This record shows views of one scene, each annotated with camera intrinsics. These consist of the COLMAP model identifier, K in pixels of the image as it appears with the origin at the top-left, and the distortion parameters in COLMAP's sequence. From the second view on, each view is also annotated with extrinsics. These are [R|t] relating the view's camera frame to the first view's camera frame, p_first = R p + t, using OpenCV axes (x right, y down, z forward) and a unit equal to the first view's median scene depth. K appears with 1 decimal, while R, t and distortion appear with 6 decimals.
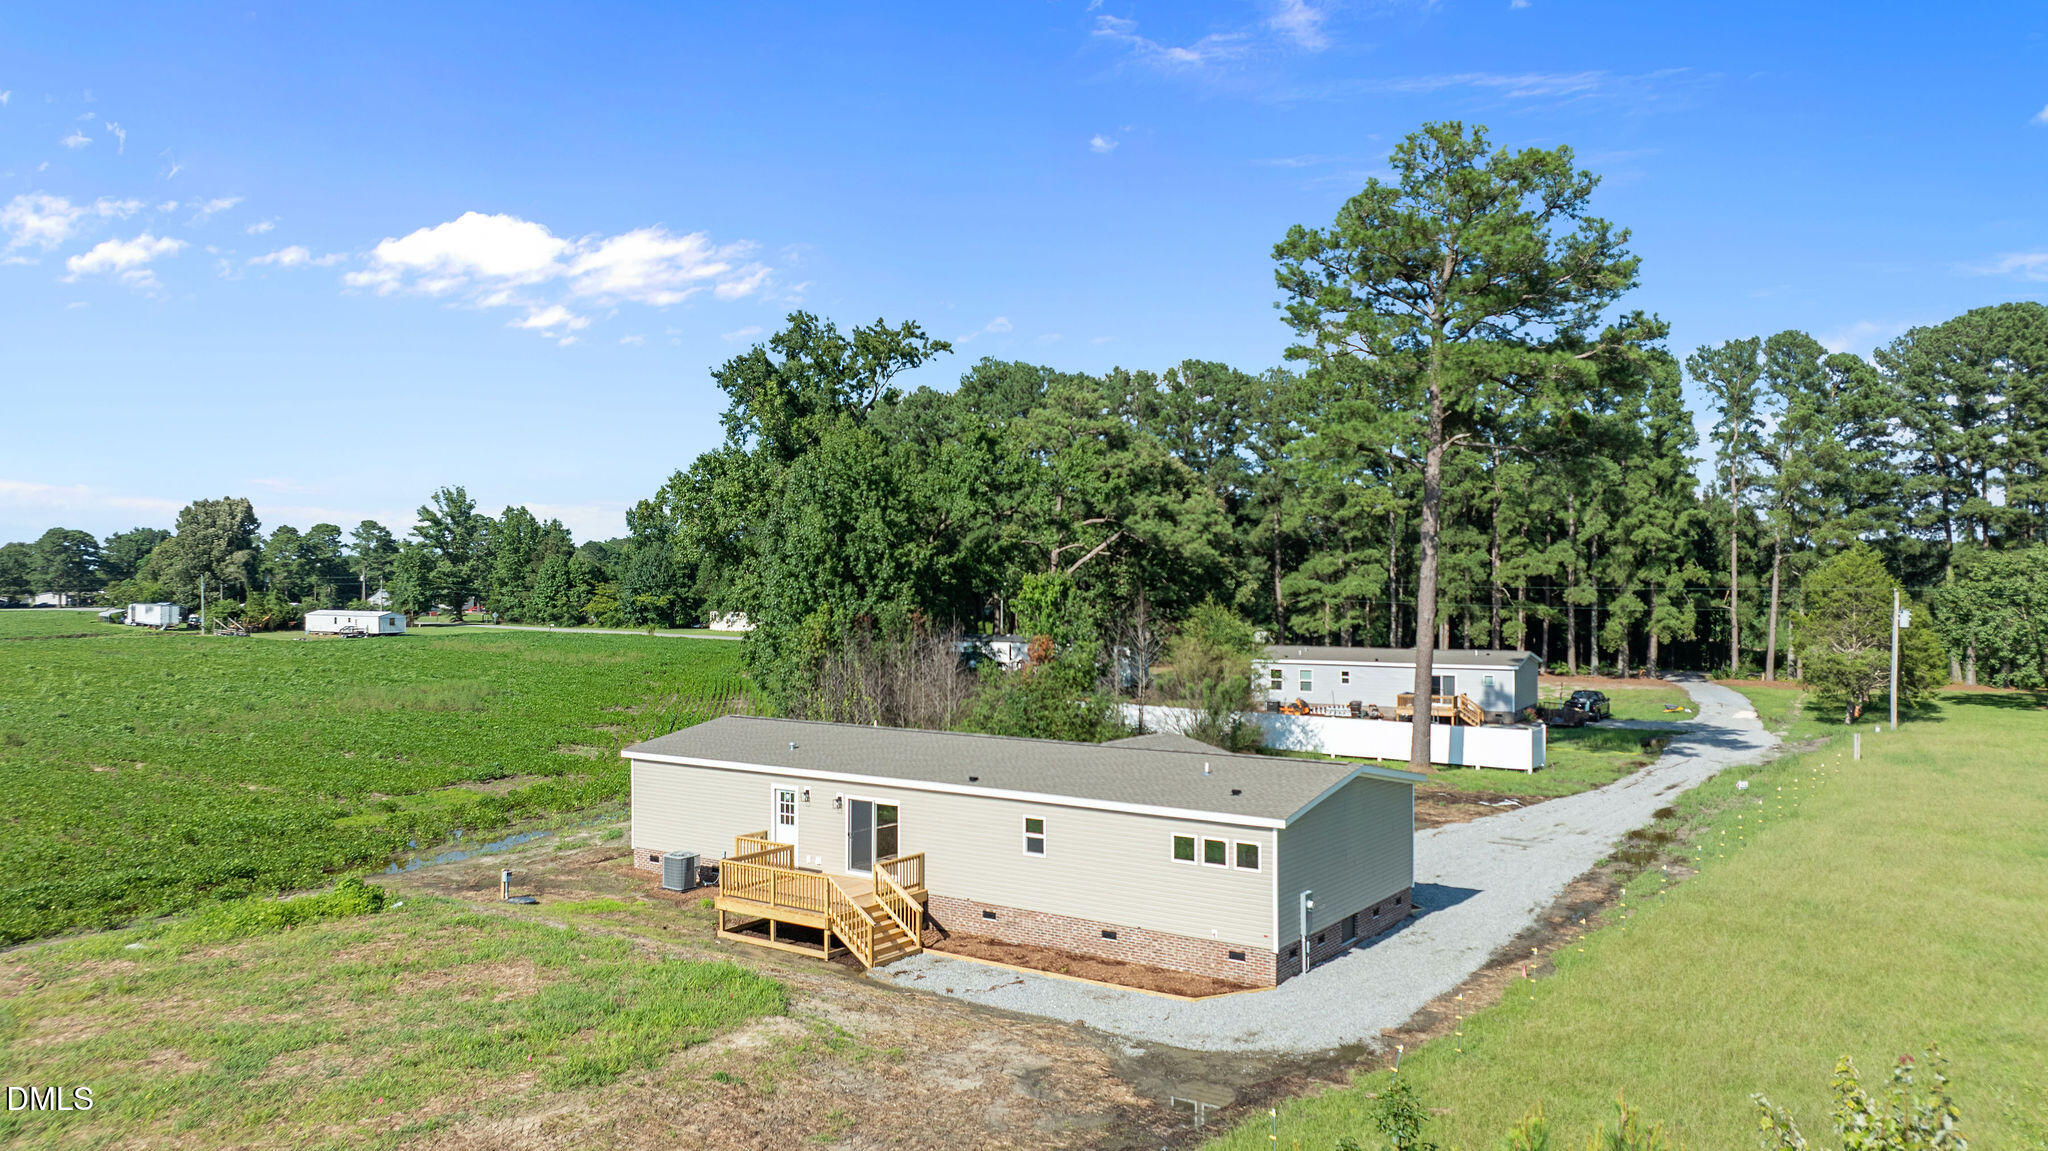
lens RADIAL K [[1429.2, 0, 1020.2], [0, 1429.2, 580.5], [0, 0, 1]] dist [-0.009432, 0.008510]
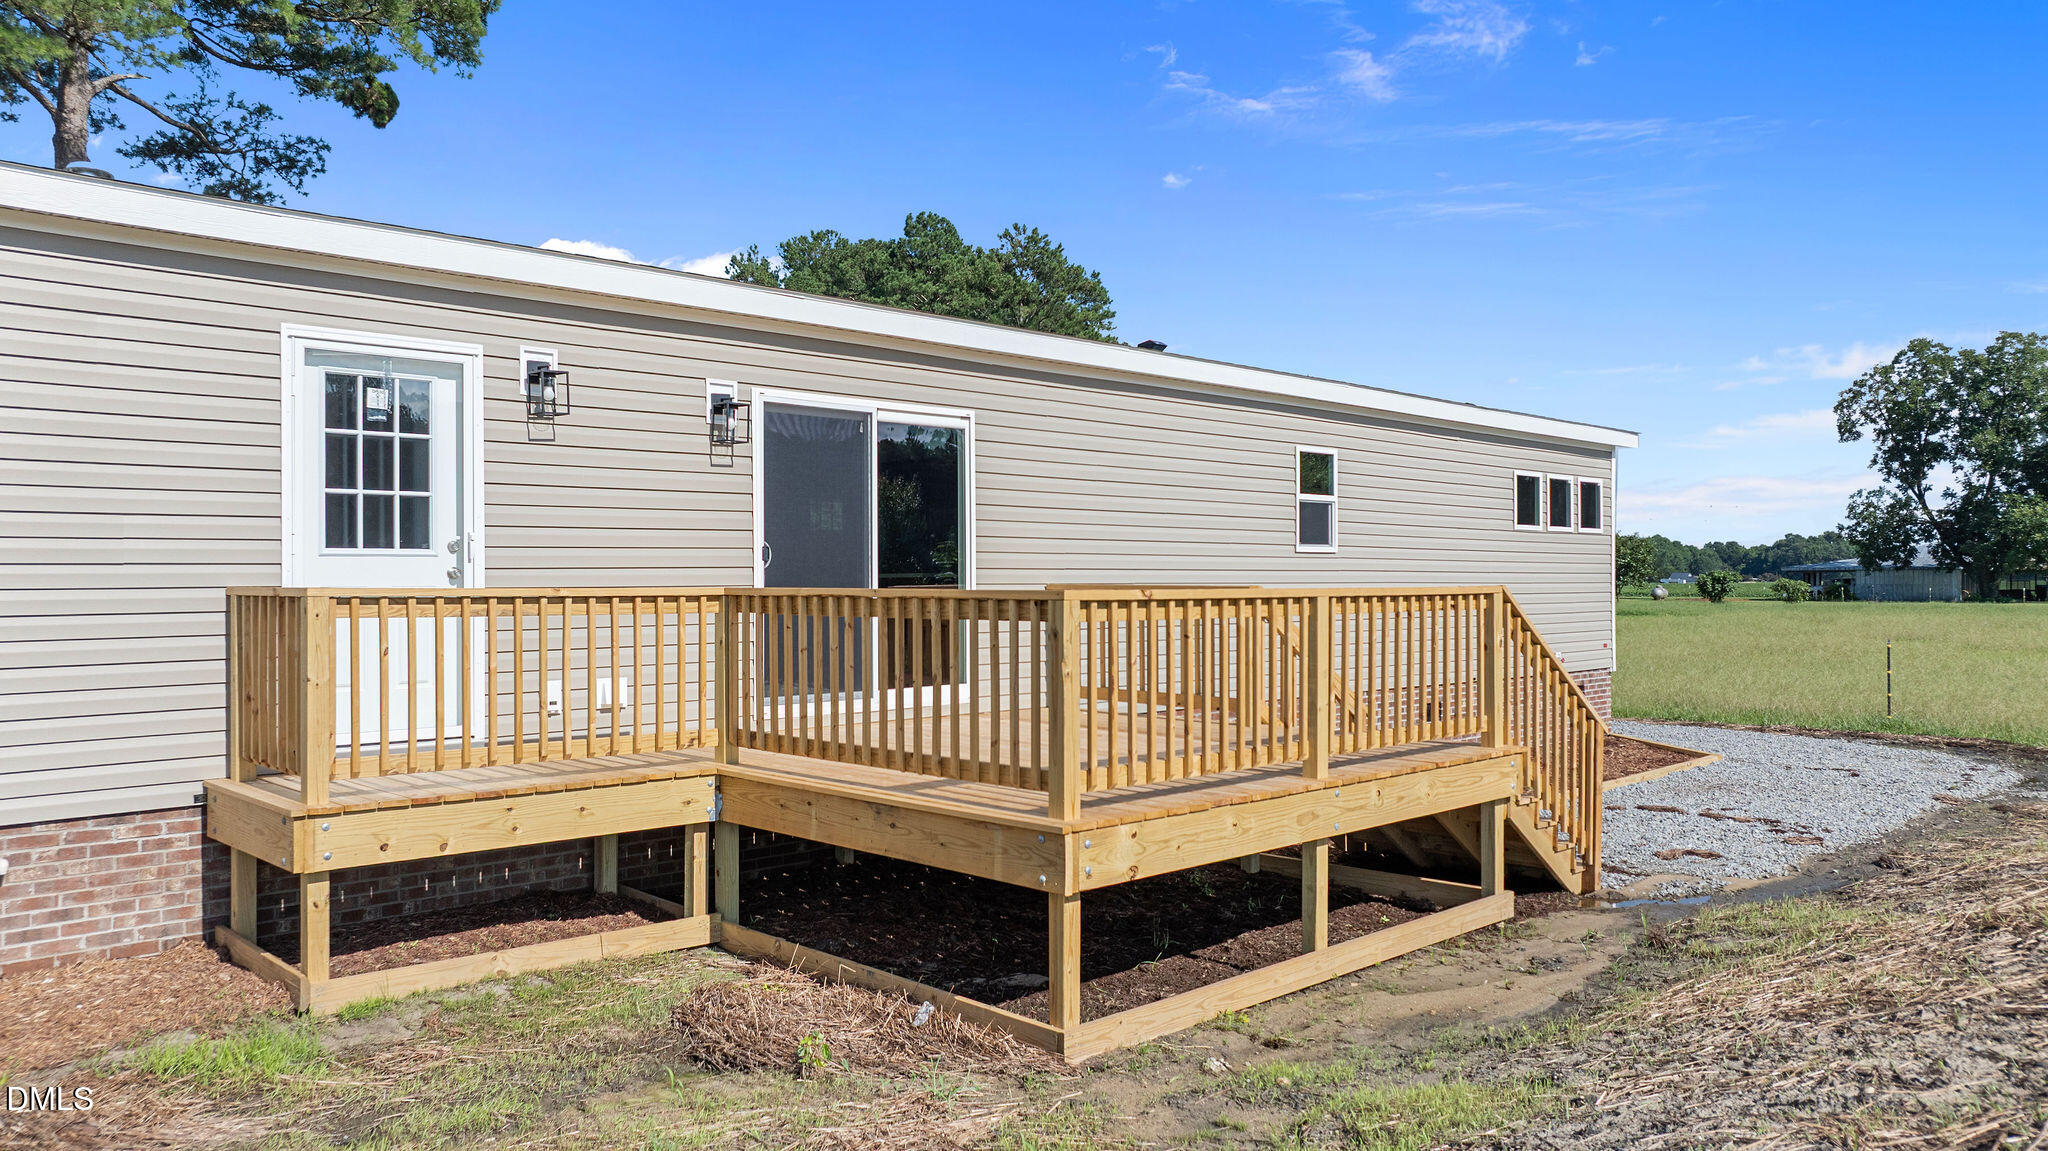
lens RADIAL K [[1429.2, 0, 1028.1], [0, 1429.2, 577.7], [0, 0, 1]] dist [-0.009432, 0.008510]
pose [[0.186702, -0.000807, 0.982416, -0.347881], [-0.001150, 0.999999, 0.001040, 0.181963], [-0.982416, -0.001323, 0.186701, 0.915041]]
